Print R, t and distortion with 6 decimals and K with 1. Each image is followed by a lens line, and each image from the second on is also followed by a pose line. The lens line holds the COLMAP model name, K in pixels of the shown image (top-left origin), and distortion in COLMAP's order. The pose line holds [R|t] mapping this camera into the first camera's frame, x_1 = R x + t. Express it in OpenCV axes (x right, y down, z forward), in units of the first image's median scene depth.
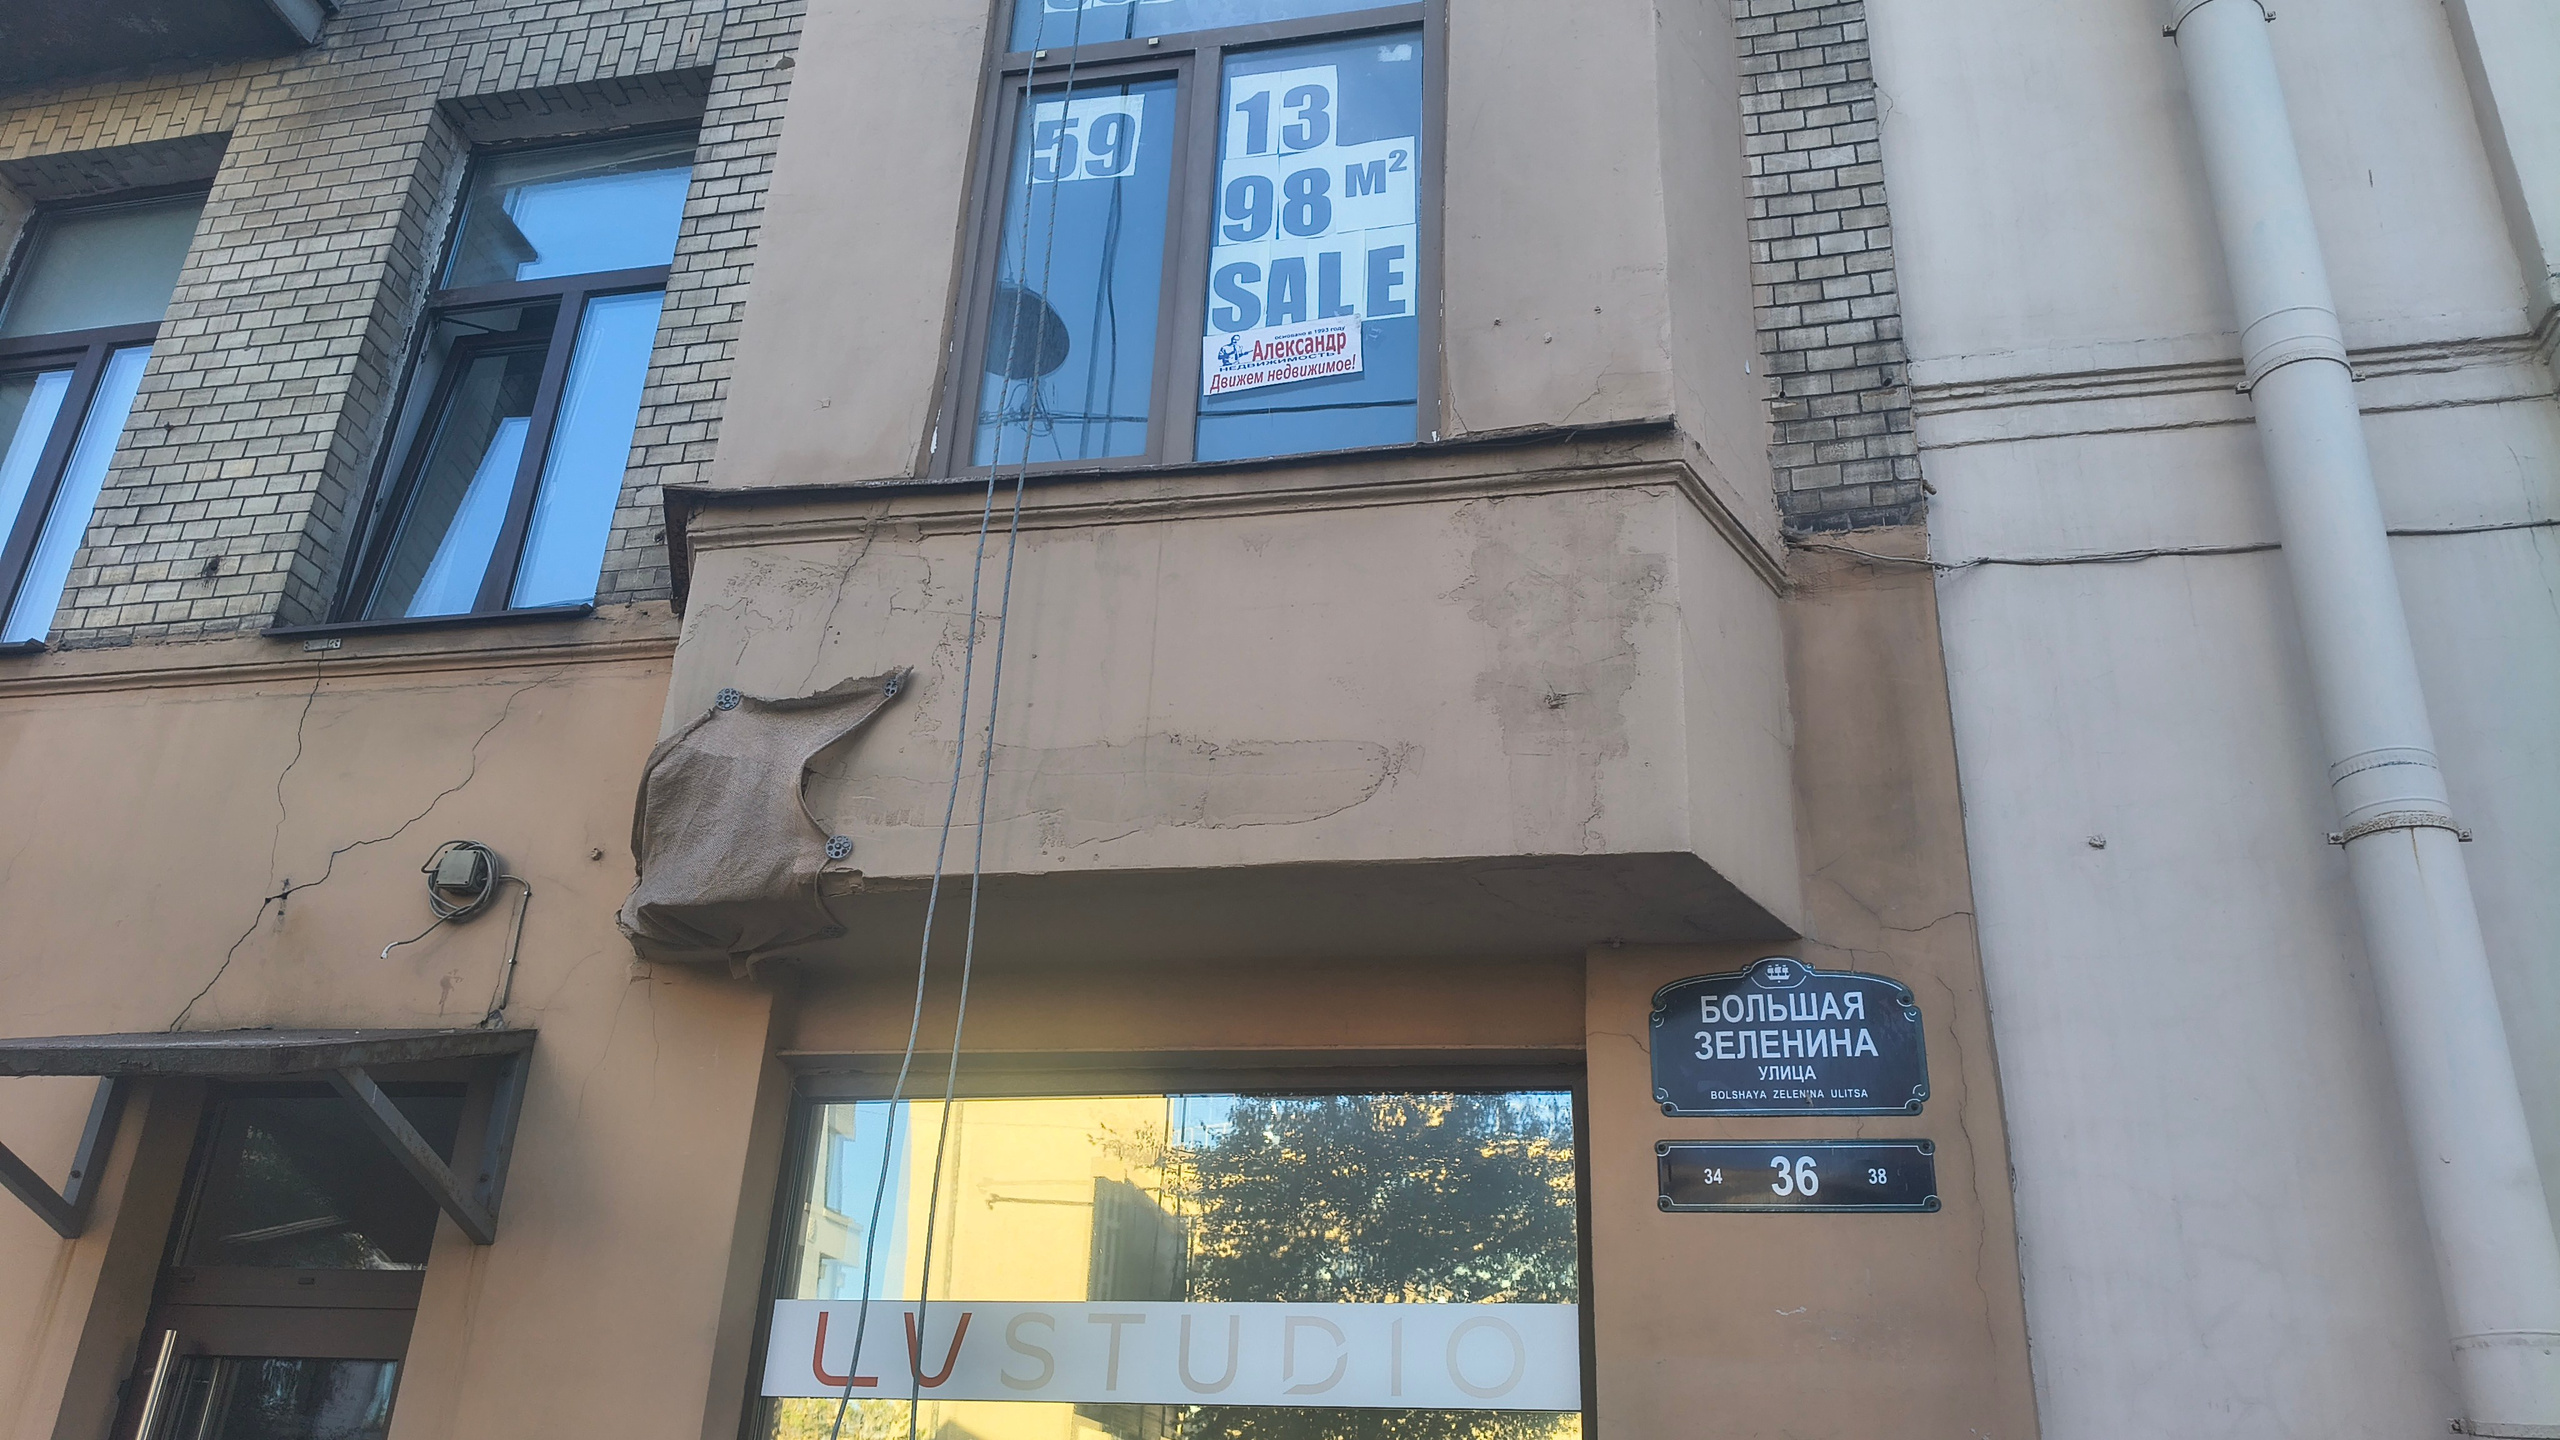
lens RADIAL K [[1893.3, 0, 1282.5], [0, 1893.3, 689.6], [0, 0, 1]] dist [0.031051, -0.079795]
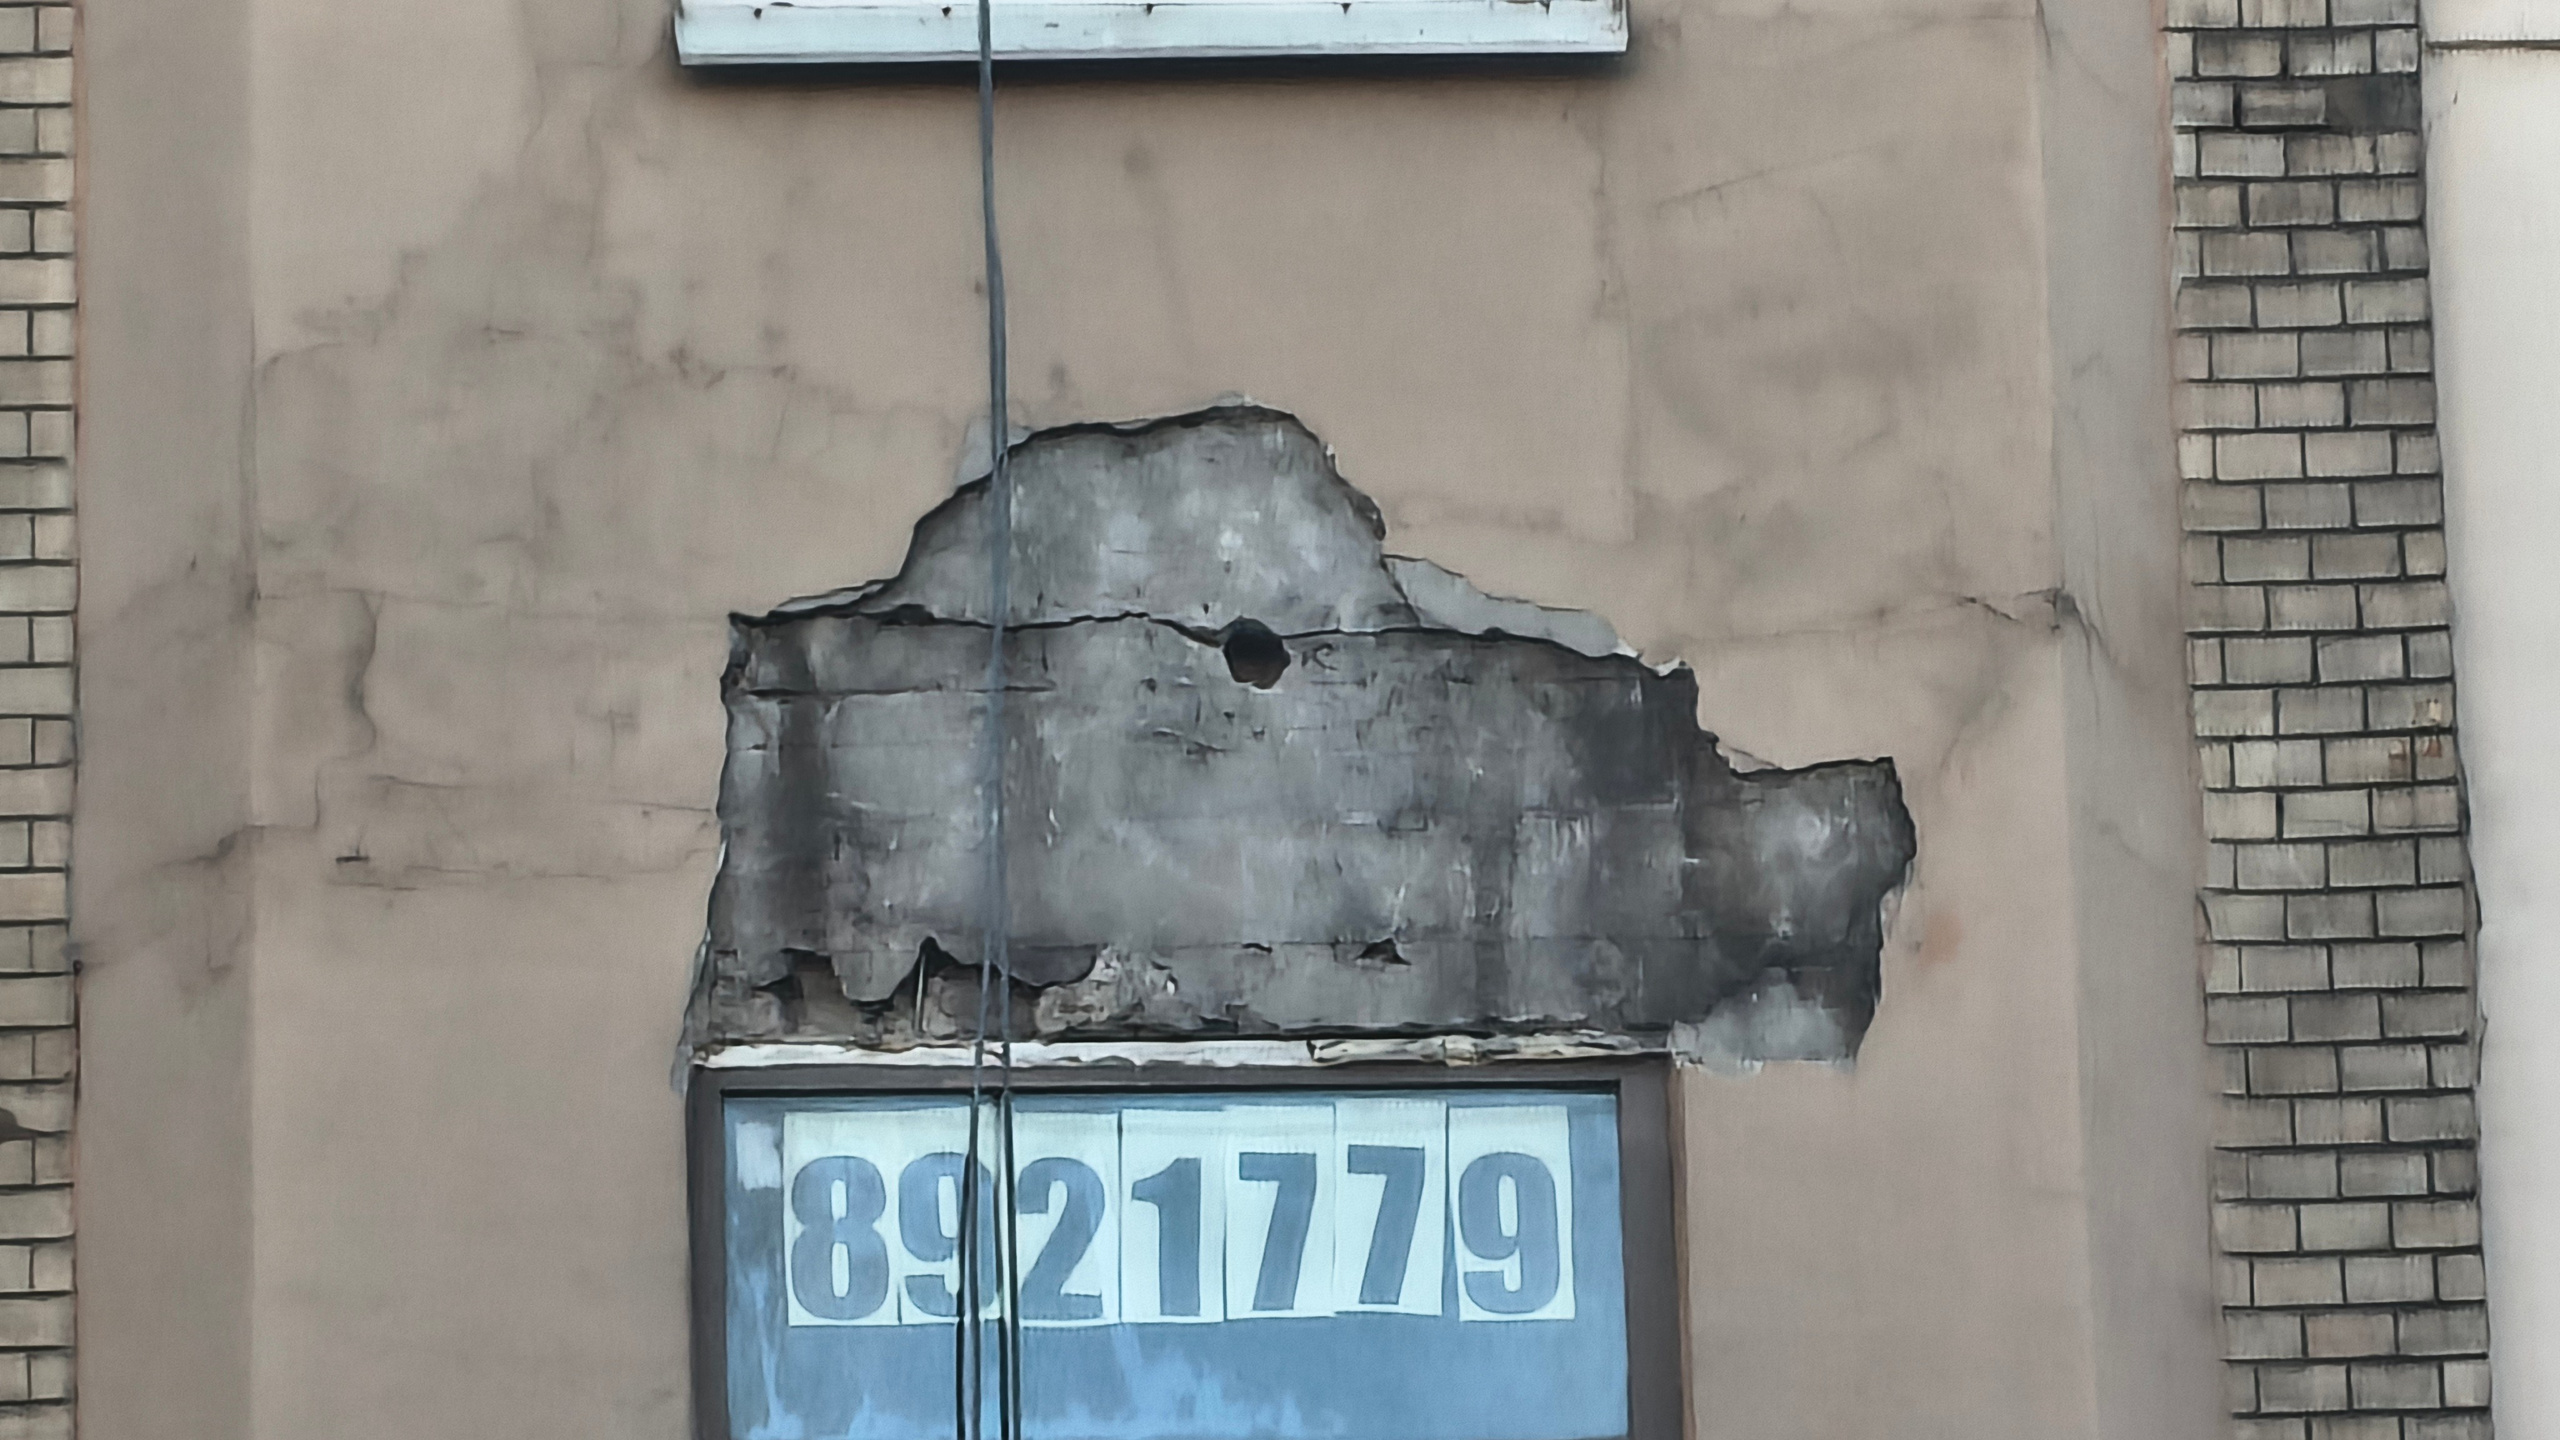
lens RADIAL K [[12810.5, 0, 1066.1], [0, 12810.5, 692.5], [0, 0, 1]] dist [0.099708, 0.000000]
pose [[0.971715, 0.006741, 0.236061, -0.792428], [-0.047648, 0.984631, 0.168021, -1.029521], [-0.231301, -0.174517, 0.957102, -1.948515]]
